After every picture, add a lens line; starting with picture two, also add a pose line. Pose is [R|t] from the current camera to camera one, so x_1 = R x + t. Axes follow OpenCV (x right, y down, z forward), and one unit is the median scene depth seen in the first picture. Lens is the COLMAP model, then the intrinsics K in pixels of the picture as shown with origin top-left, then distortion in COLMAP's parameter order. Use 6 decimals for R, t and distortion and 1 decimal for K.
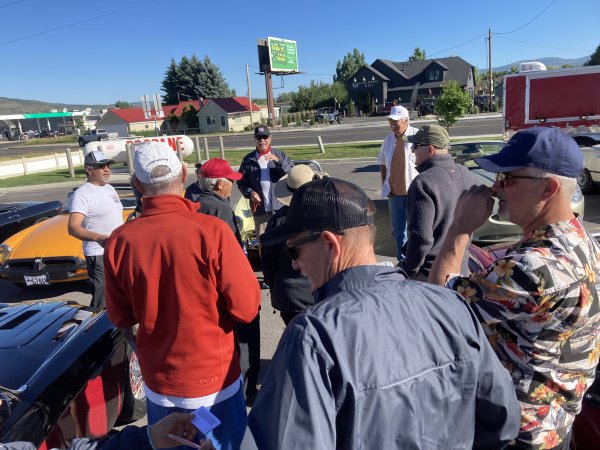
lens RADIAL K [[493.9, 0, 296.3], [0, 493.9, 225.6], [0, 0, 1]] dist [0.025338, -0.005139]
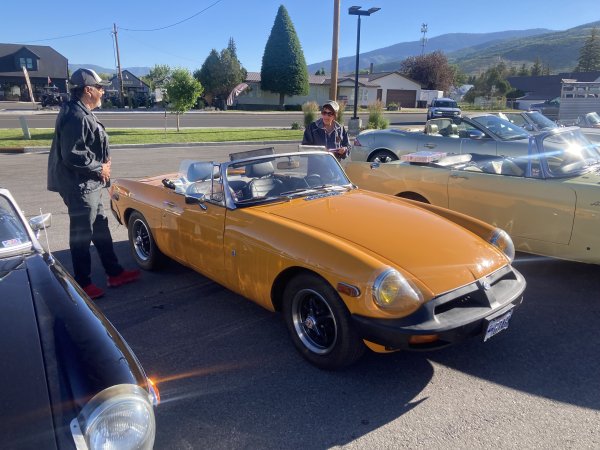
lens RADIAL K [[493.9, 0, 292.1], [0, 493.9, 216.6], [0, 0, 1]] dist [0.025338, -0.005139]
pose [[0.673931, -0.087256, 0.733624, -0.077642], [0.103419, 0.994366, 0.023264, -0.001801], [-0.731520, 0.060192, 0.679157, 0.062864]]
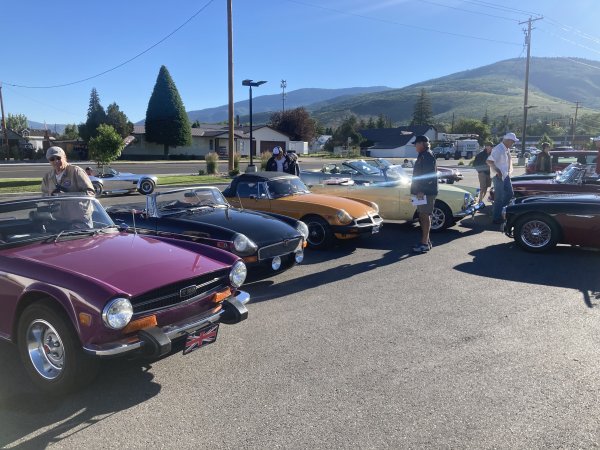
lens RADIAL K [[493.9, 0, 286.9], [0, 493.9, 221.5], [0, 0, 1]] dist [0.025338, -0.005139]
pose [[0.467687, -0.050075, 0.882474, -0.147757], [0.161187, 0.986484, -0.029448, 0.007155], [-0.869073, 0.156016, 0.469438, 0.042364]]
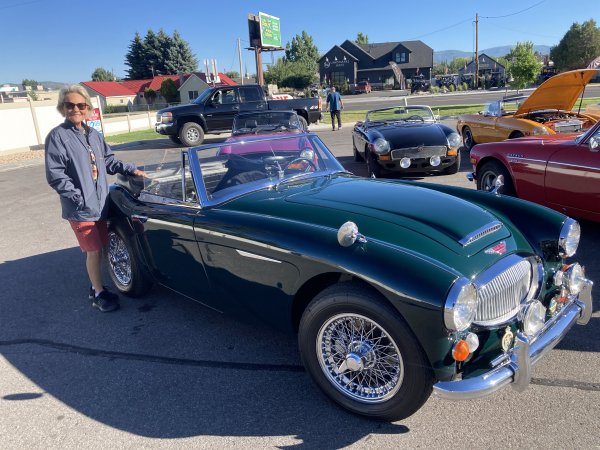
lens RADIAL K [[493.9, 0, 307.7], [0, 493.9, 220.7], [0, 0, 1]] dist [0.025338, -0.005139]
pose [[0.983162, -0.028426, 0.180510, -0.118949], [0.025035, 0.999465, 0.021038, 0.020523], [-0.181012, -0.016164, 0.983348, -0.017129]]
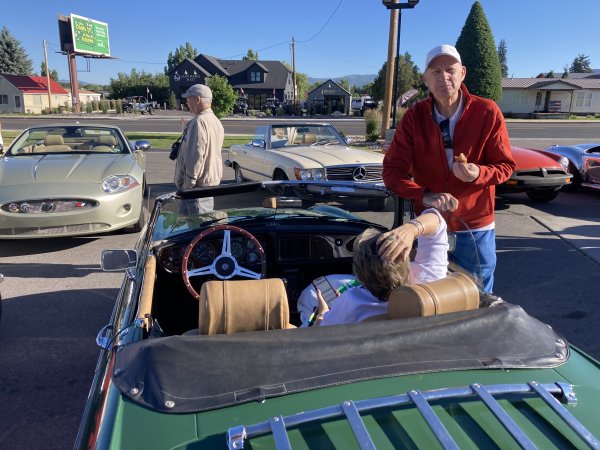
lens RADIAL K [[493.9, 0, 296.9], [0, 493.9, 213.9], [0, 0, 1]] dist [0.025338, -0.005139]
pose [[0.951229, 0.017166, 0.308008, 0.048495], [-0.011702, 0.999740, -0.019579, 0.000743], [-0.308264, 0.015020, 0.951182, 0.002800]]
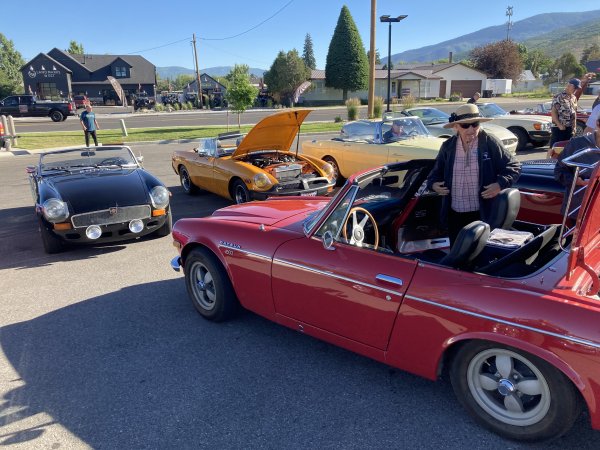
lens RADIAL K [[493.9, 0, 297.6], [0, 493.9, 225.1], [0, 0, 1]] dist [0.025338, -0.005139]
pose [[0.774936, -0.106682, 0.622972, -0.102138], [0.109370, 0.993417, 0.034070, 0.010810], [-0.622505, 0.041732, 0.781502, 0.004396]]
